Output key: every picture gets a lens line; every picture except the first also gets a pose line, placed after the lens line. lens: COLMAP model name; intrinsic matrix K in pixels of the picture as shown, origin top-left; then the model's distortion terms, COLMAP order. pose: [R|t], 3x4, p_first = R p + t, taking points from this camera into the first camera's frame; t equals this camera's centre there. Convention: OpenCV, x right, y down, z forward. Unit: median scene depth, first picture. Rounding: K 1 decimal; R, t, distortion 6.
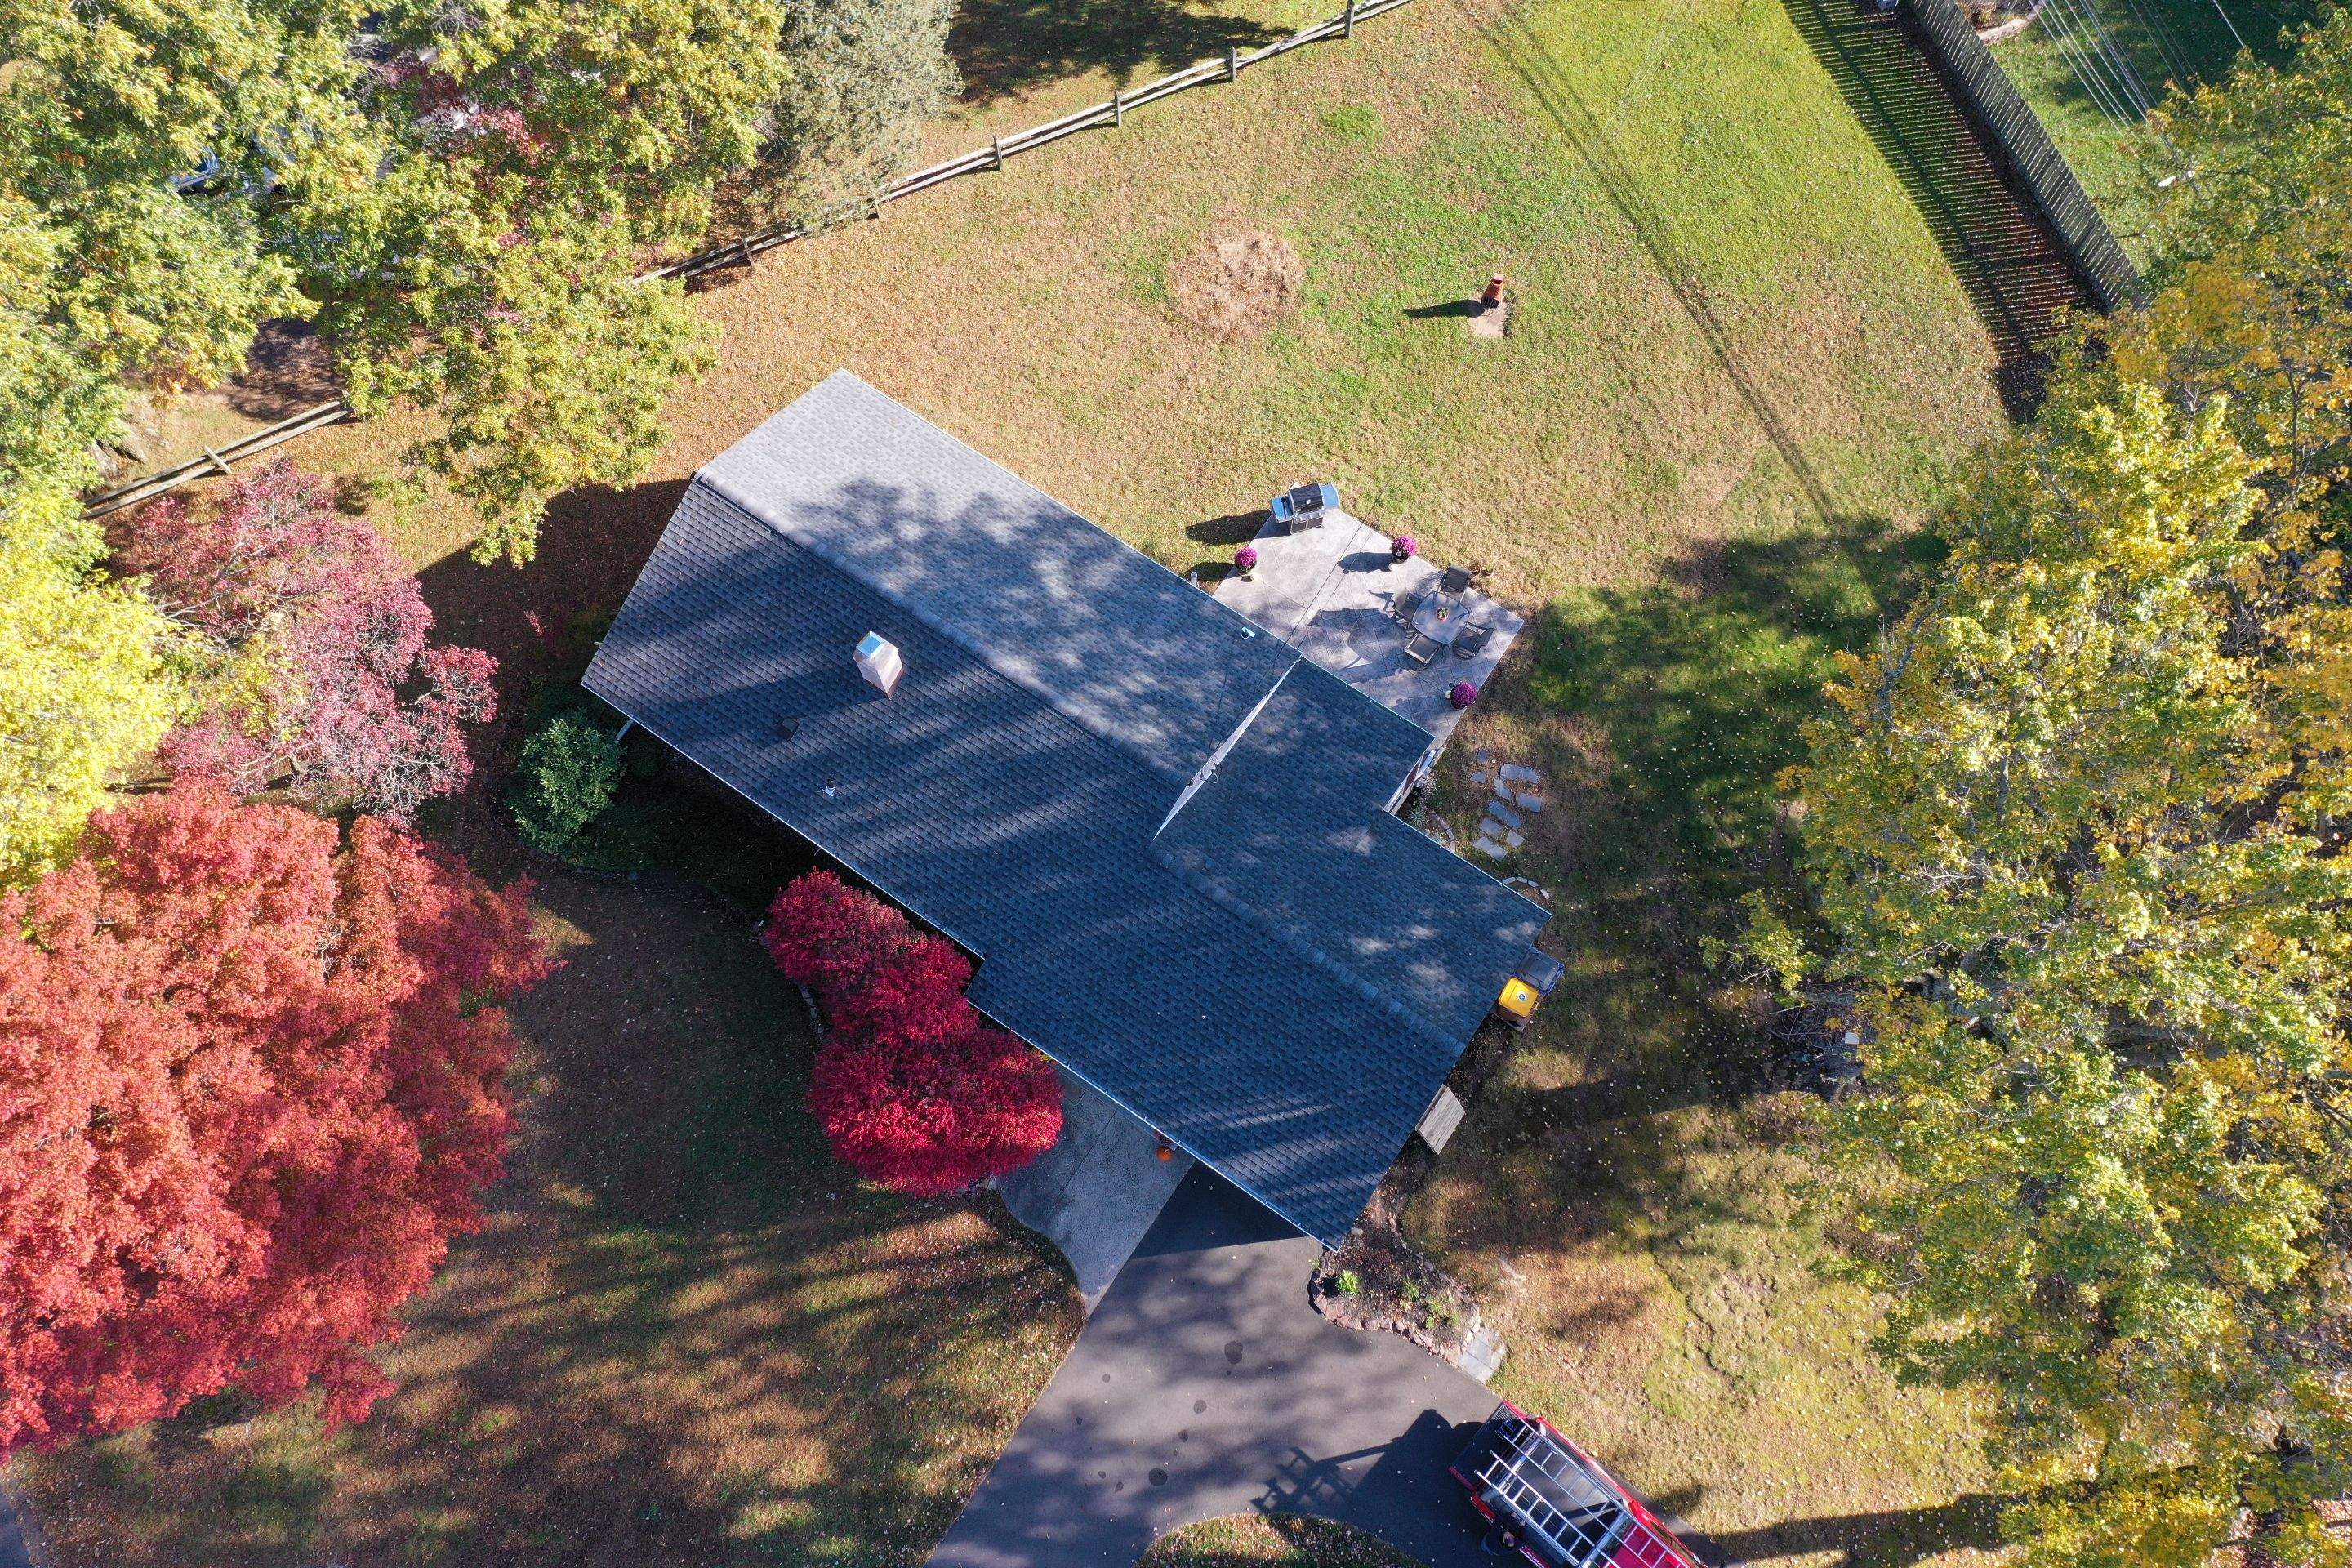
lens RADIAL K [[1885.4, 0, 1180.9], [0, 1885.4, 746.0], [0, 0, 1]] dist [0.012863, 0.012282]
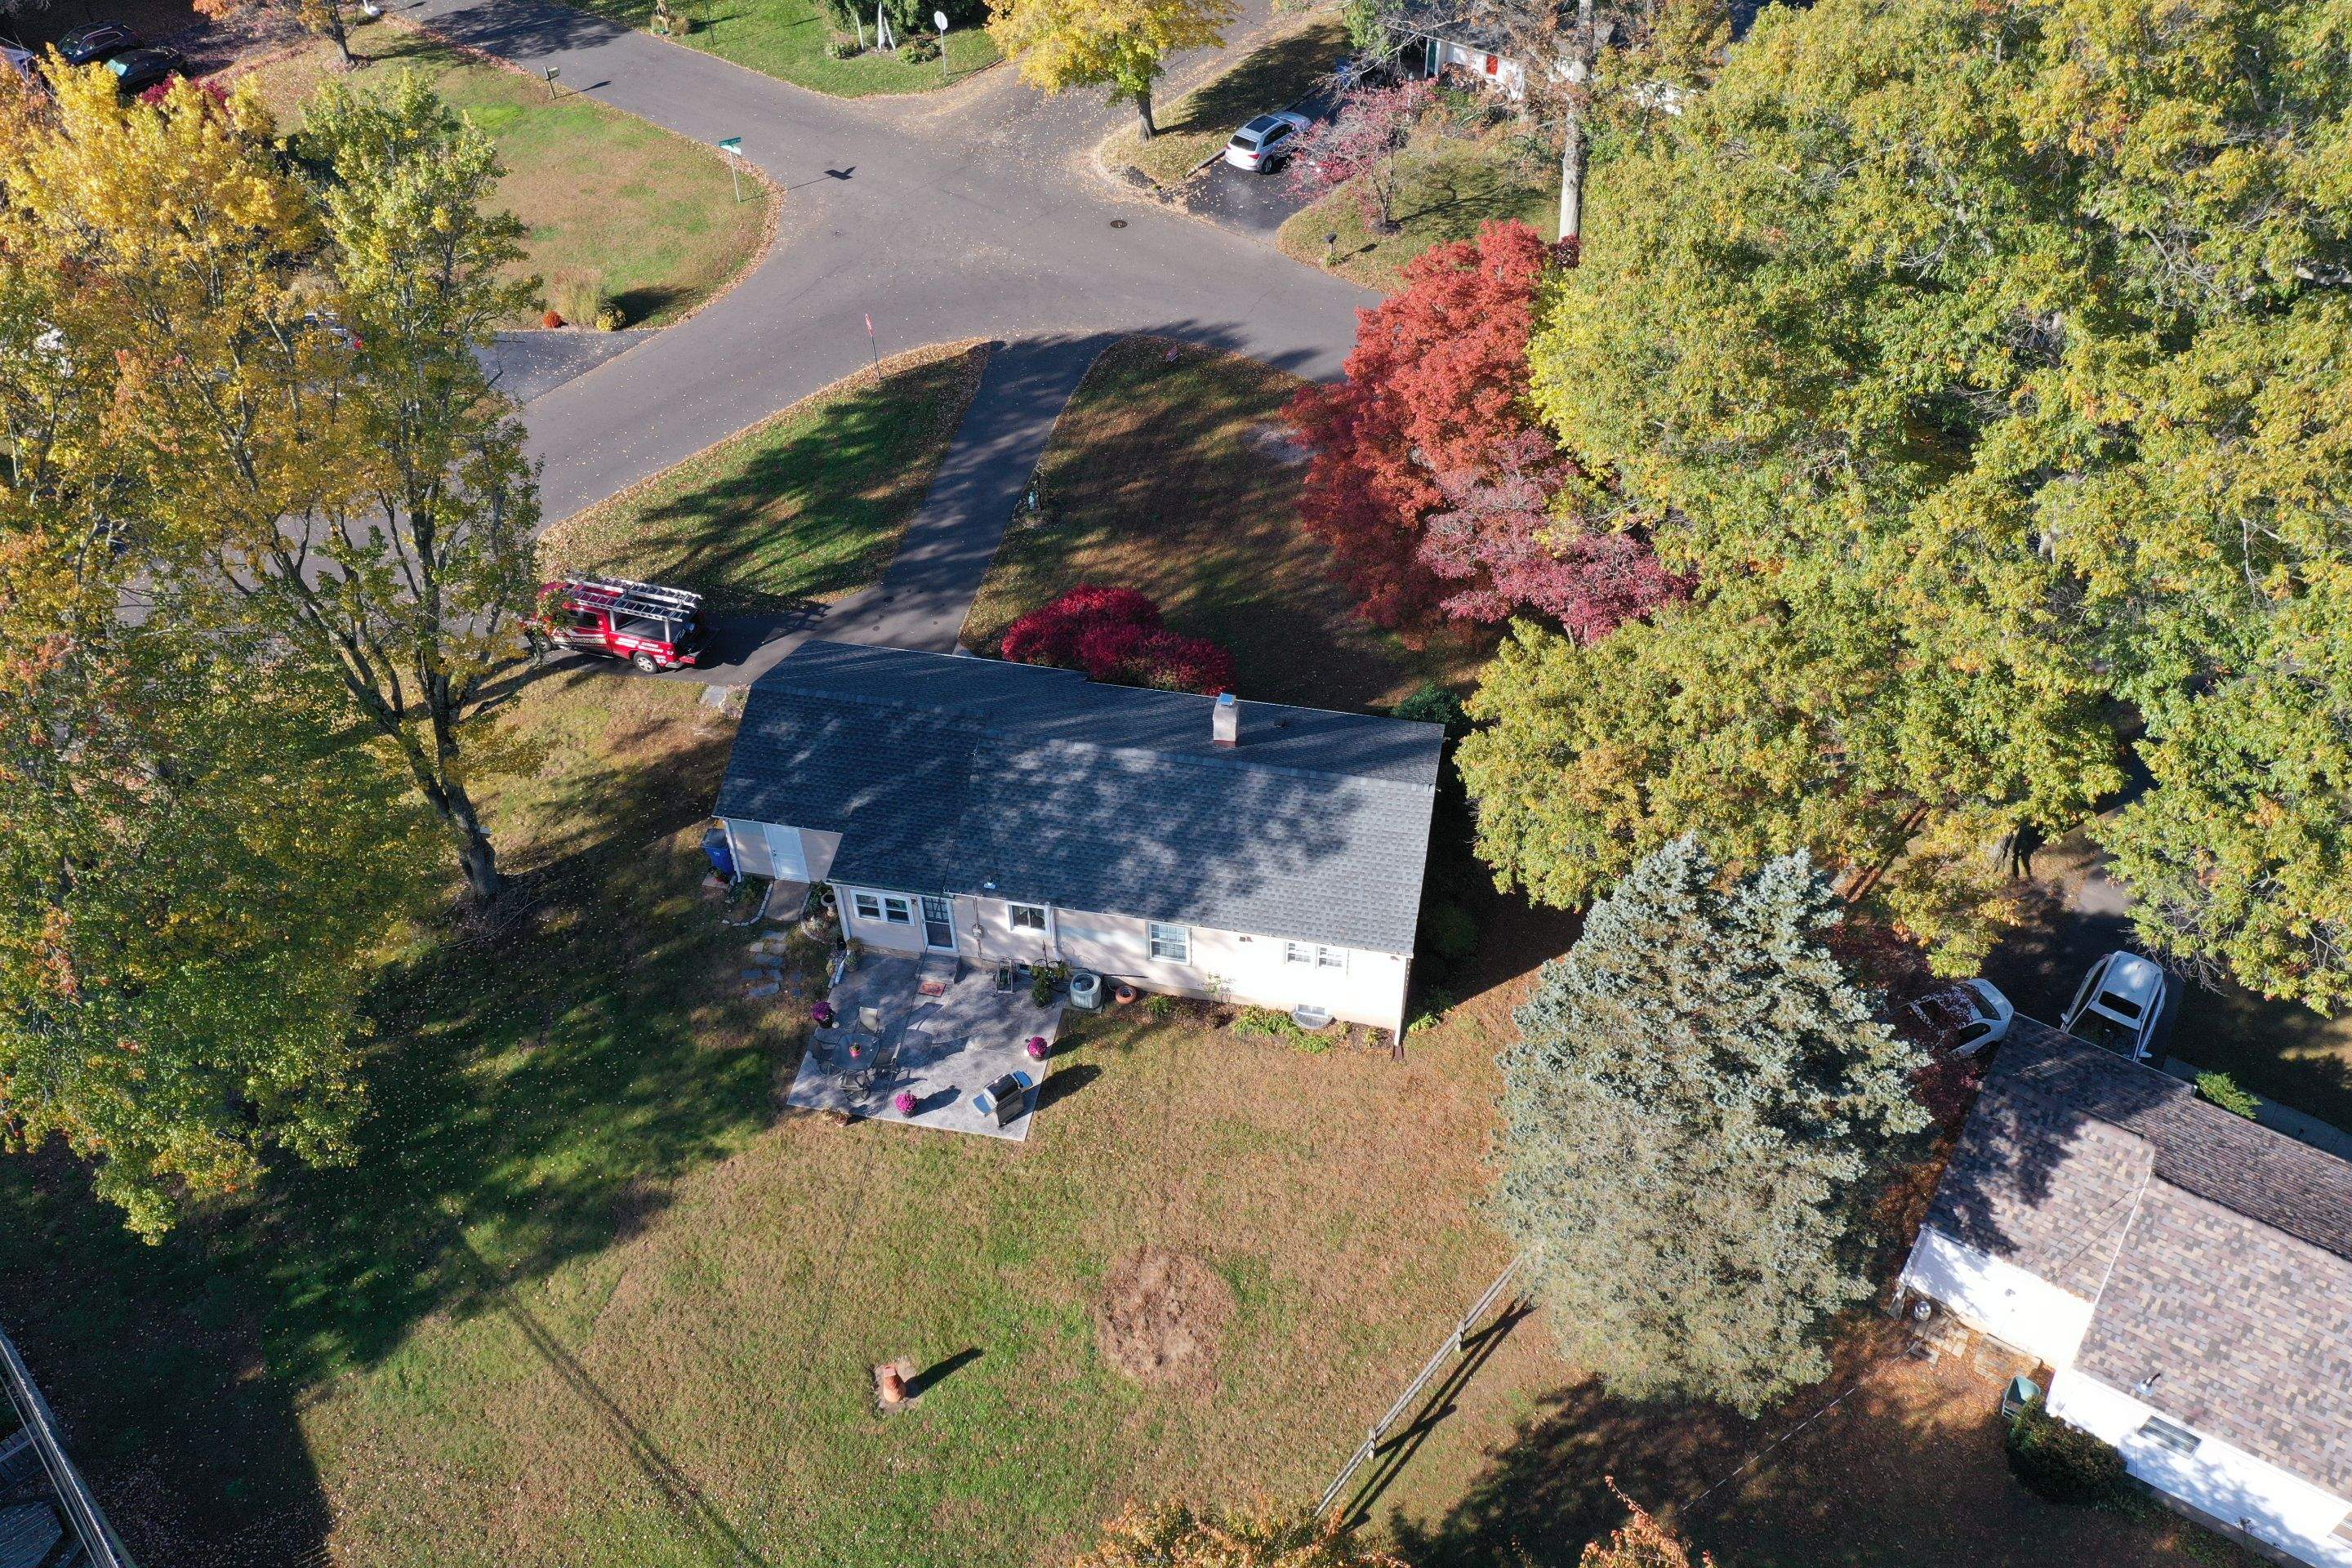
lens RADIAL K [[1886.6, 0, 1174.9], [0, 1886.6, 781.5], [0, 0, 1]] dist [0.011281, 0.004639]
pose [[-0.919332, 0.292797, -0.262867, 0.227056], [-0.359362, -0.352652, 0.864000, -1.140180], [0.160276, 0.888767, 0.429424, 0.422501]]
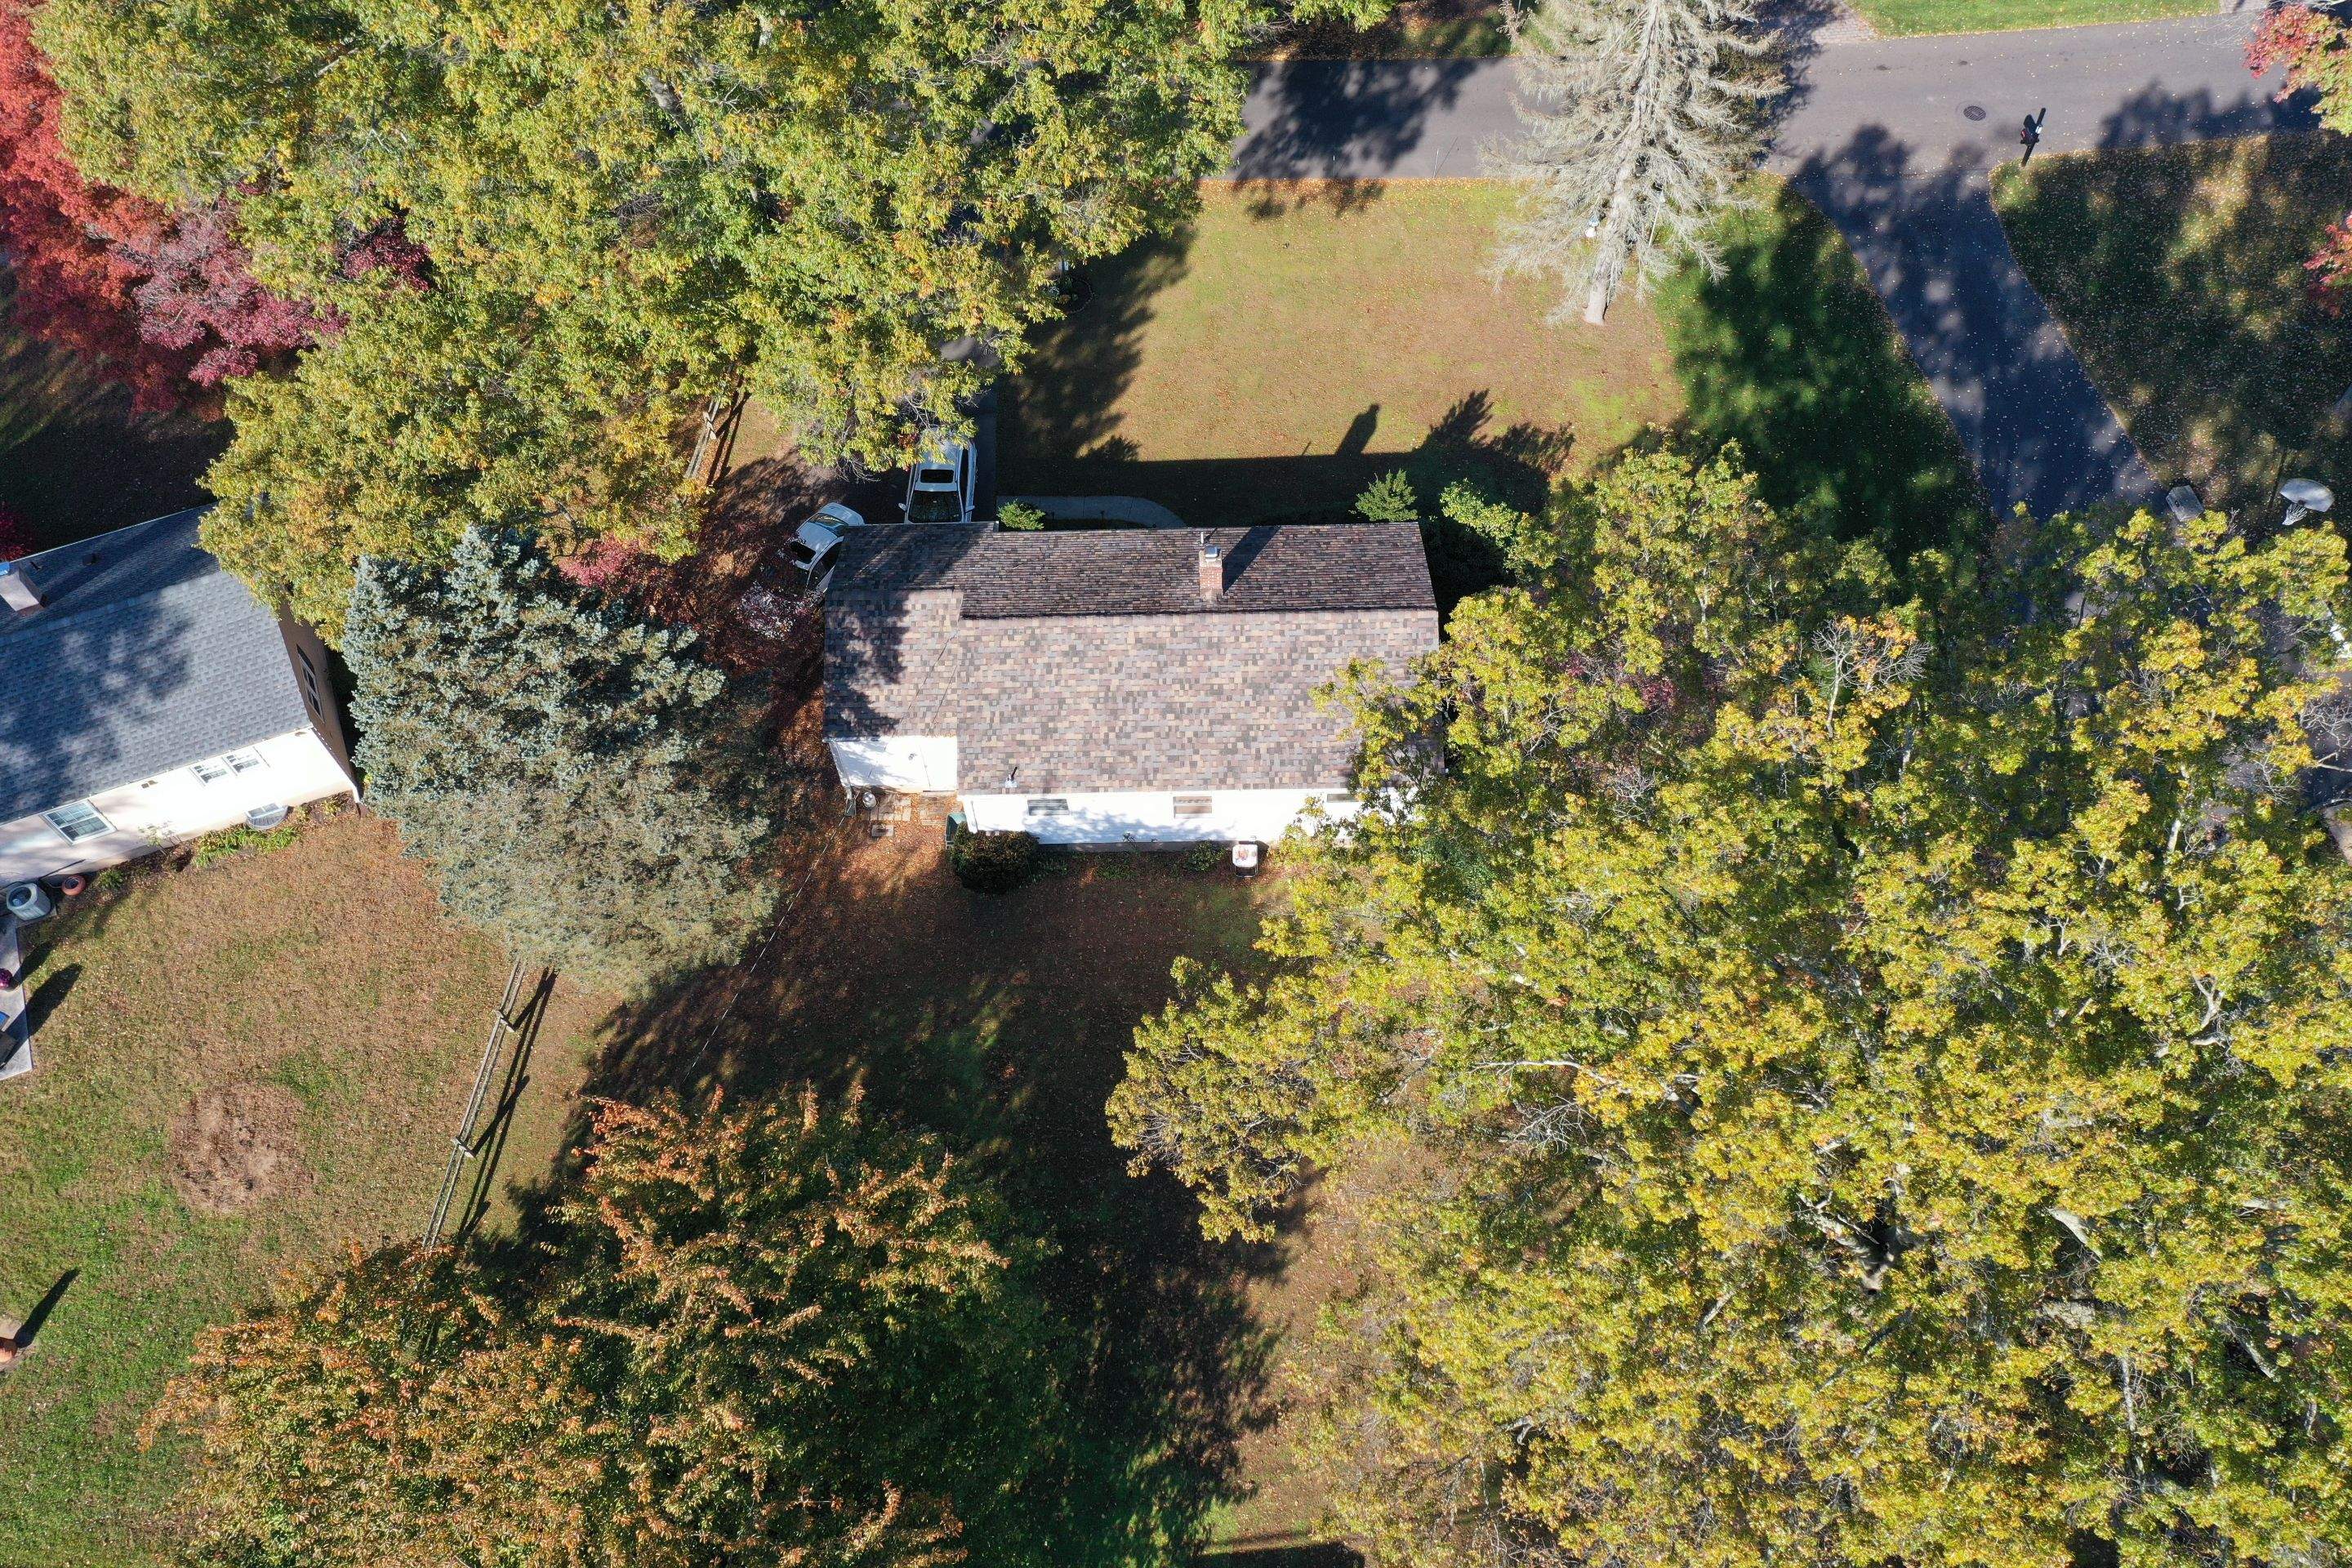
lens RADIAL K [[1886.6, 0, 1193.9], [0, 1886.6, 784.6], [0, 0, 1]] dist [0.011281, 0.004639]
pose [[-0.543082, 0.722783, -0.427372, 0.051231], [-0.780044, -0.245887, 0.575388, -1.366279], [0.310796, 0.645851, 0.697339, 0.402220]]
